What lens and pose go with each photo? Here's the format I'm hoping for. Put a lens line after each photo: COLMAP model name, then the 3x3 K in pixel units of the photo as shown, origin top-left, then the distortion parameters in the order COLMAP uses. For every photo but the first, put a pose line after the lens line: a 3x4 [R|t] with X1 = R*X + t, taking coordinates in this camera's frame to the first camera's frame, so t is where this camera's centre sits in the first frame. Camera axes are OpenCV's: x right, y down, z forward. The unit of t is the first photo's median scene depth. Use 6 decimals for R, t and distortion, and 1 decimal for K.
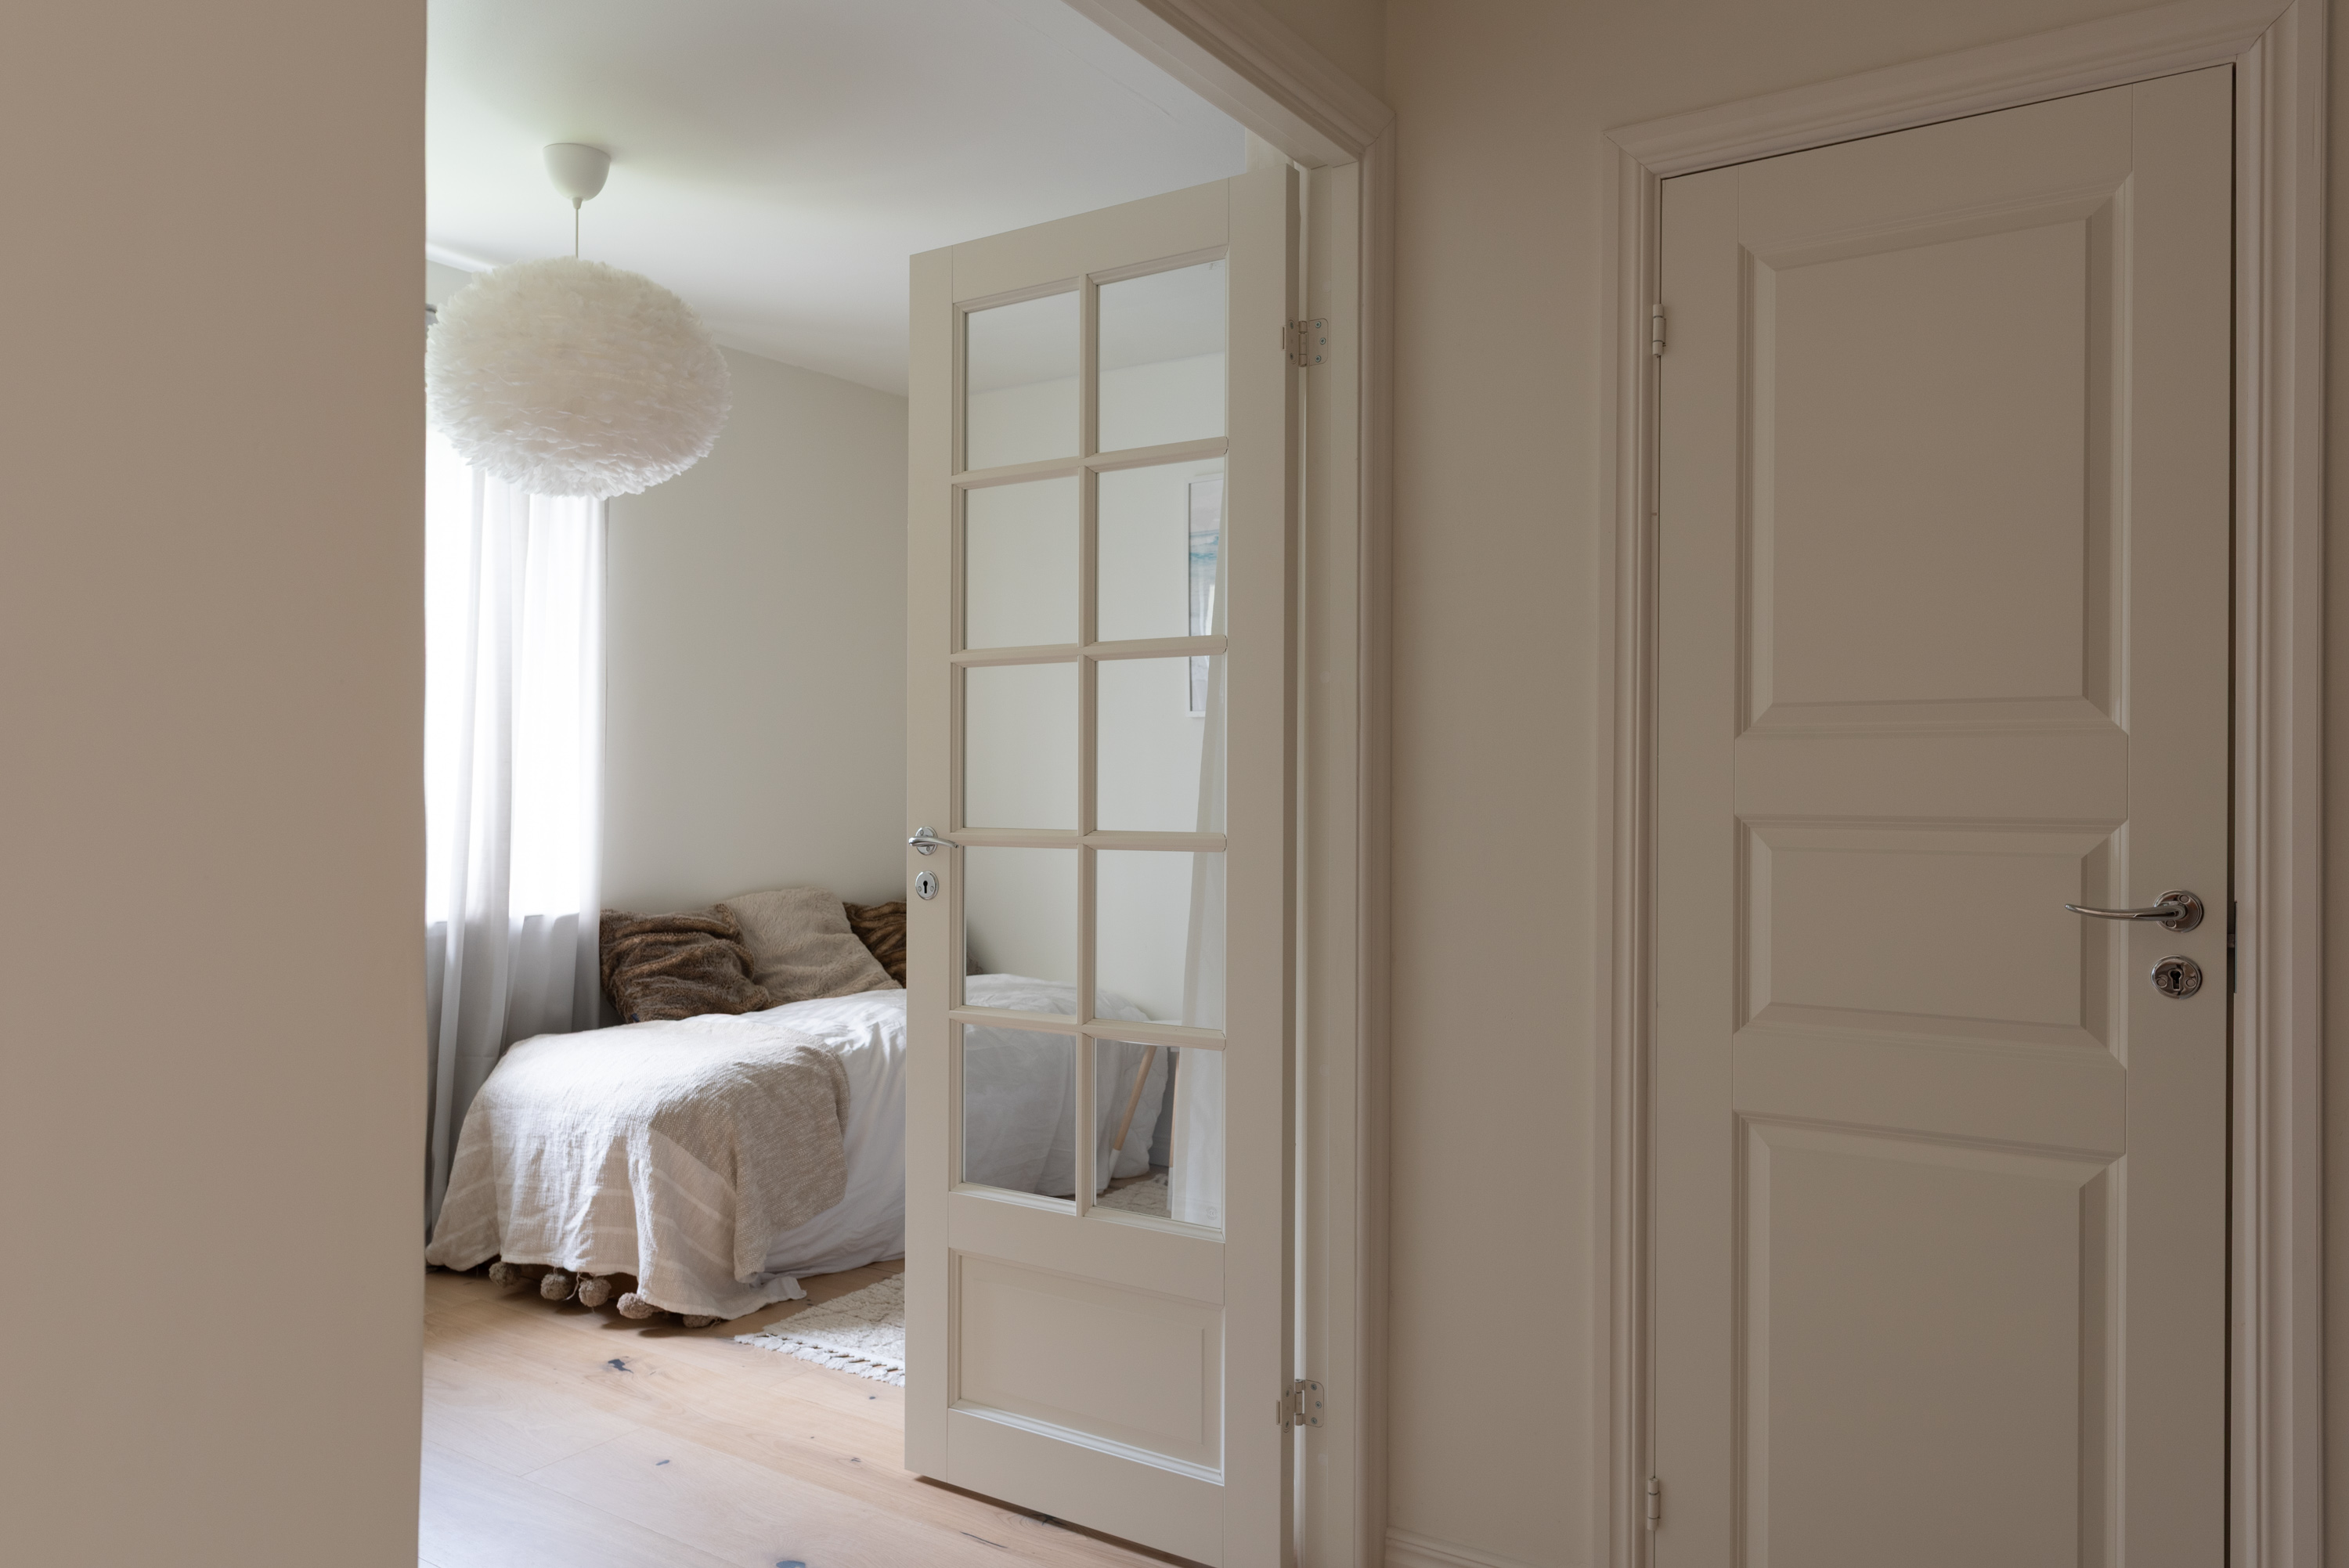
lens RADIAL K [[1597.5, 0, 1169.6], [0, 1597.5, 787.0], [0, 0, 1]] dist [0.012330, -0.015051]
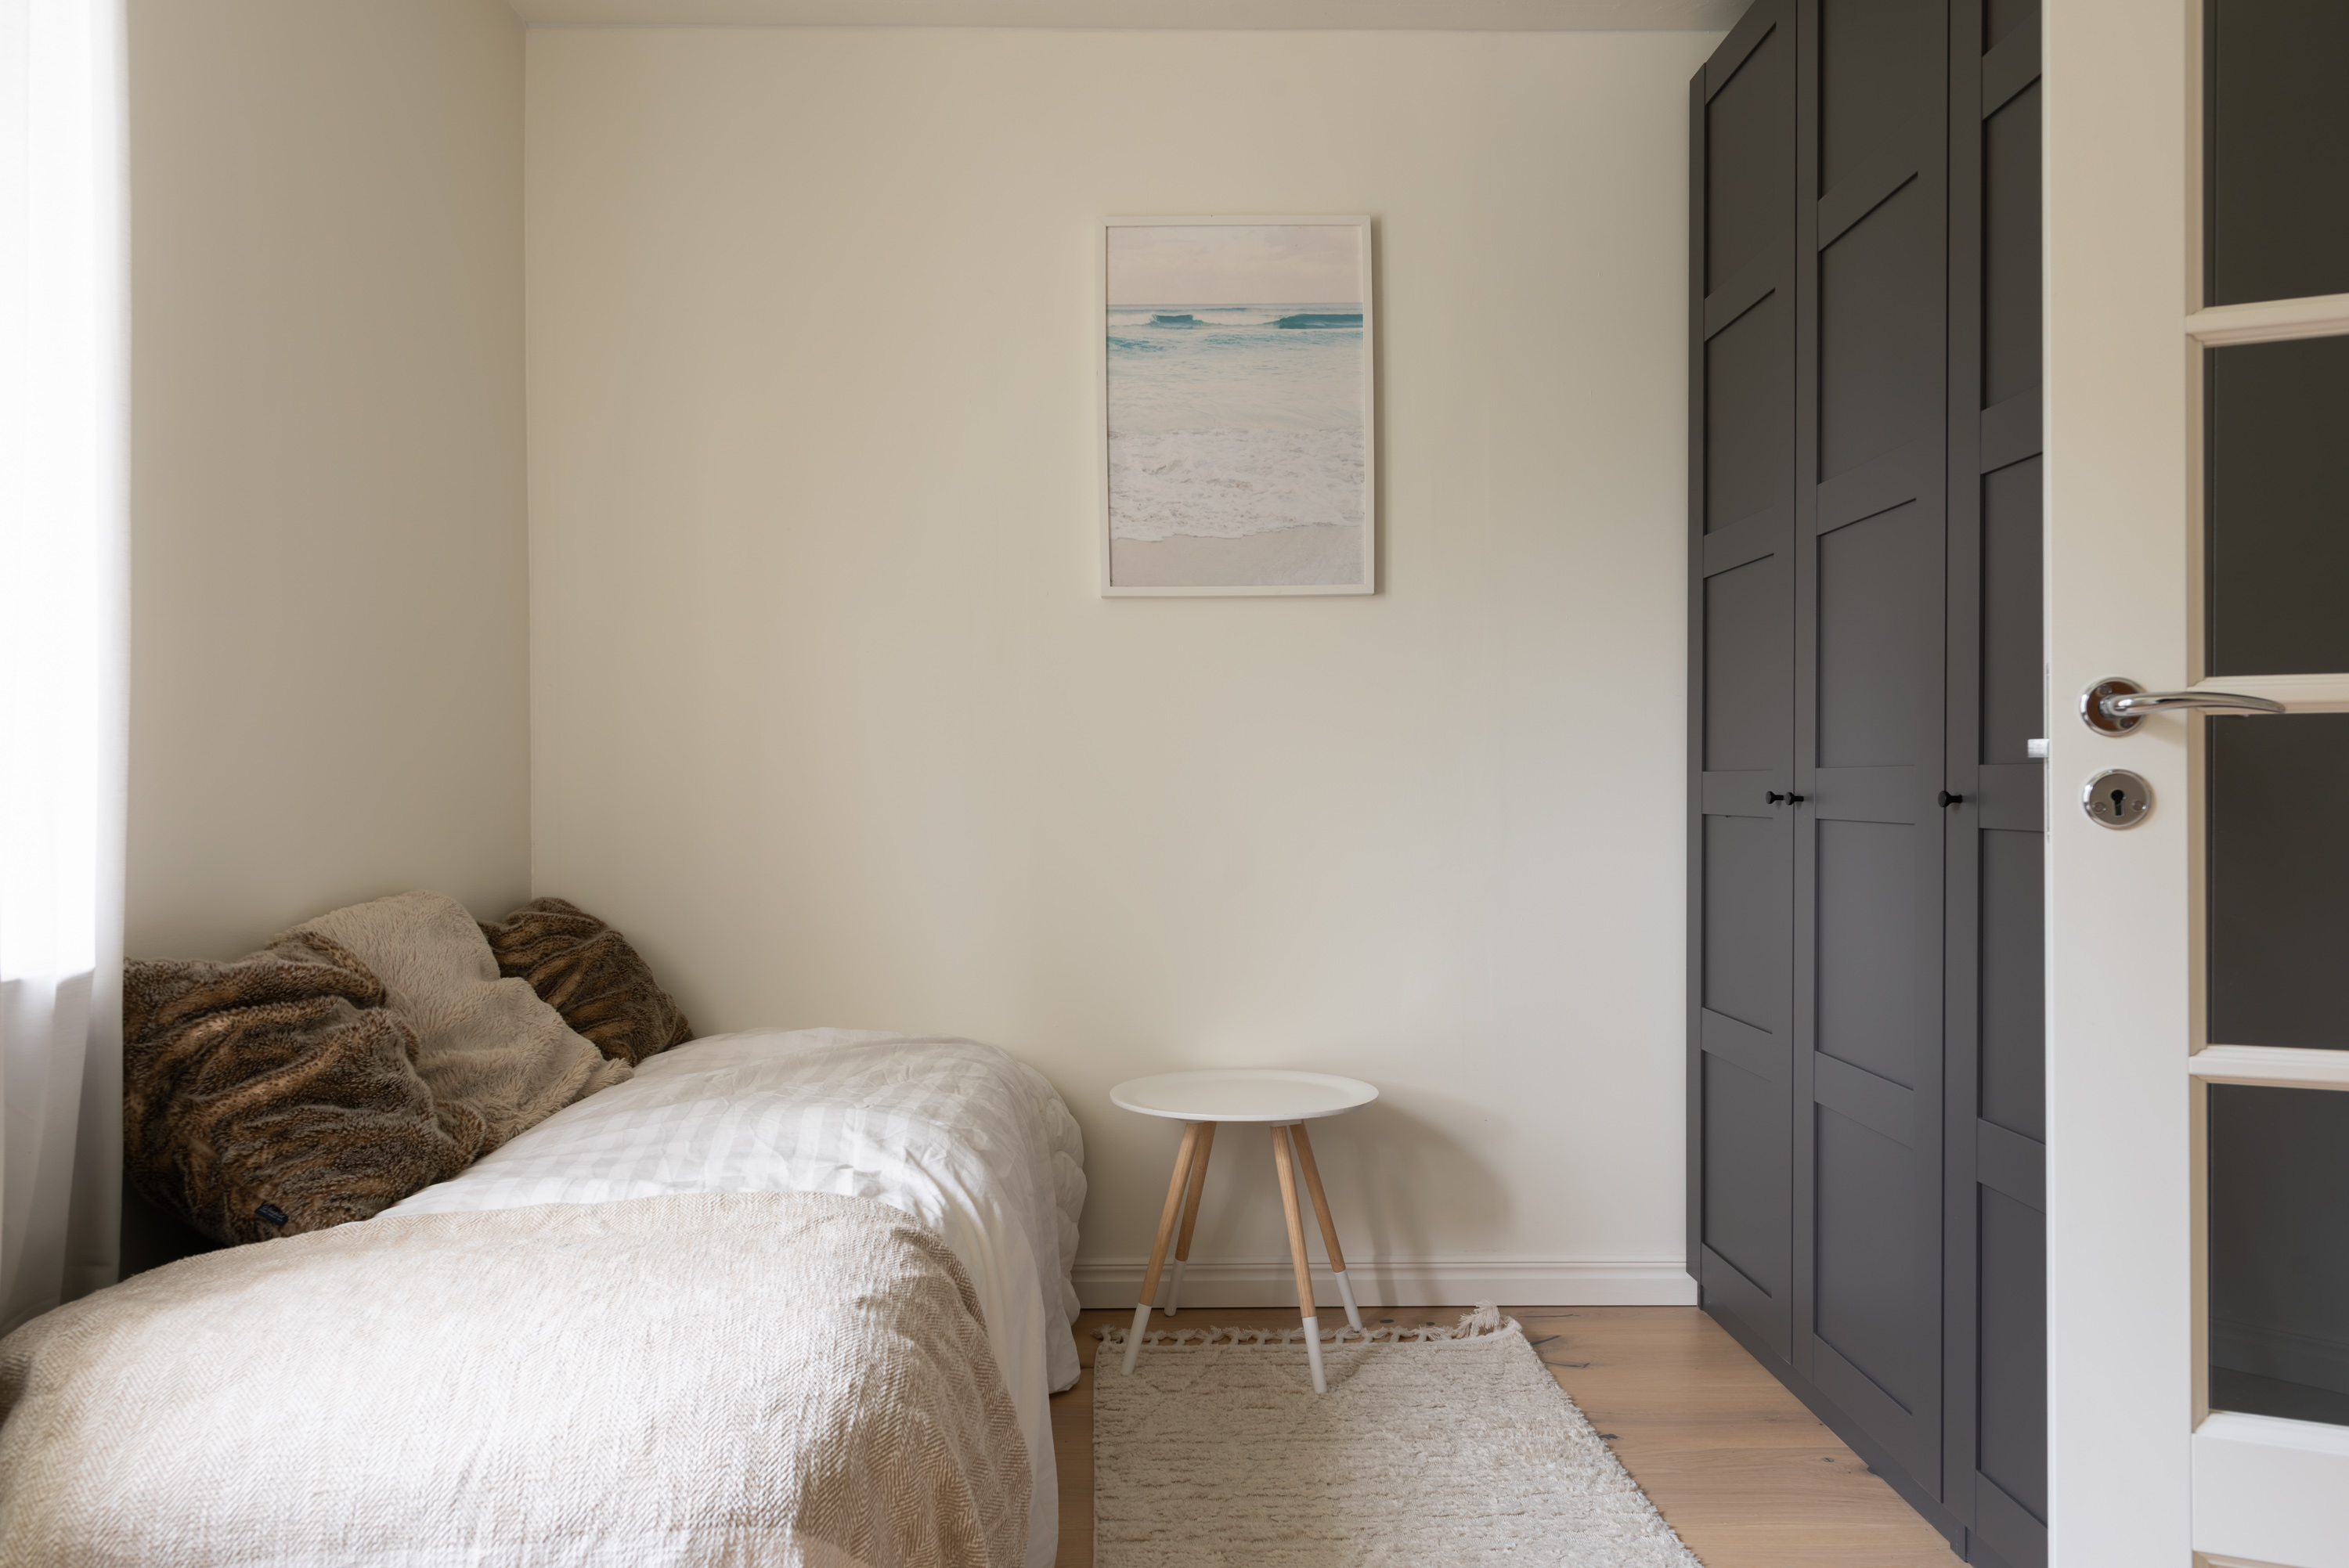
lens RADIAL K [[1597.5, 0, 1167.4], [0, 1597.5, 778.9], [0, 0, 1]] dist [0.012330, -0.015051]
pose [[0.823672, -0.003345, 0.567056, -0.422608], [0.005651, 0.999981, -0.002309, 0.039288], [-0.567038, 0.005107, 0.823676, 0.597575]]
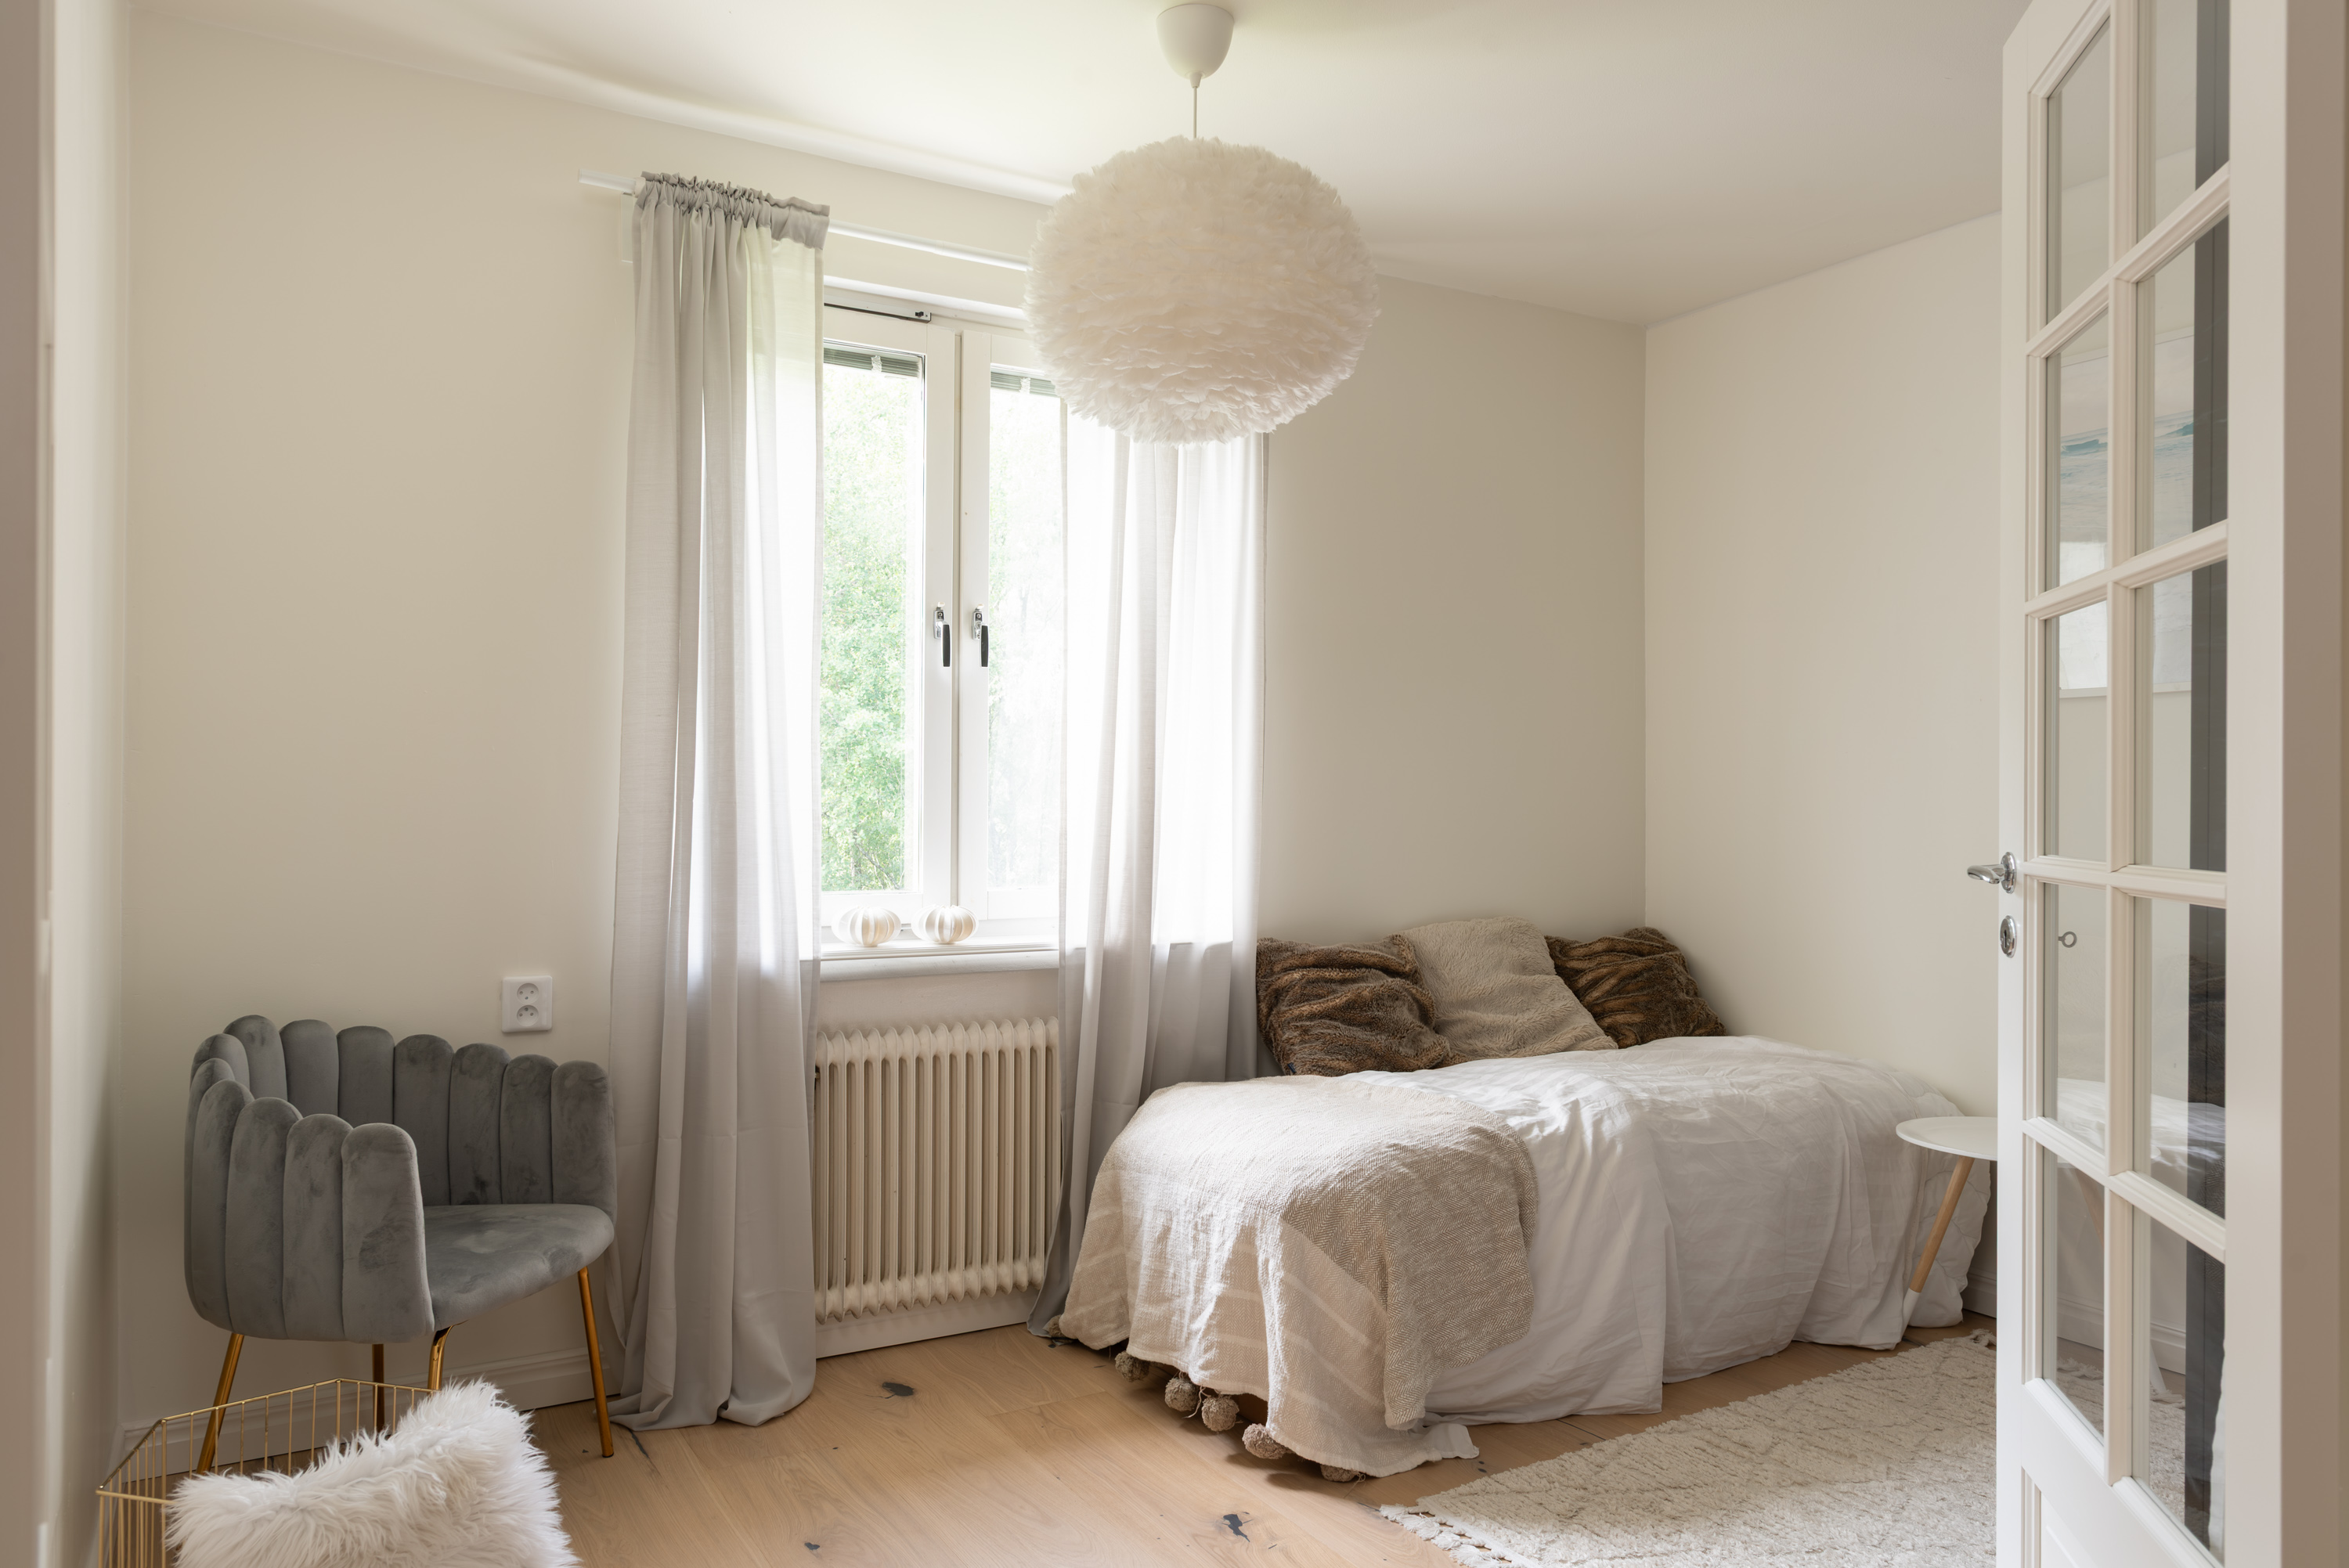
lens RADIAL K [[1590.2, 0, 1176.0], [0, 1590.2, 795.5], [0, 0, 1]] dist [0.006578, -0.002136]
pose [[0.898902, -0.001731, -0.438147, -0.020795], [0.000360, 0.999995, -0.003214, 0.002515], [0.438150, 0.002731, 0.898898, 0.237892]]
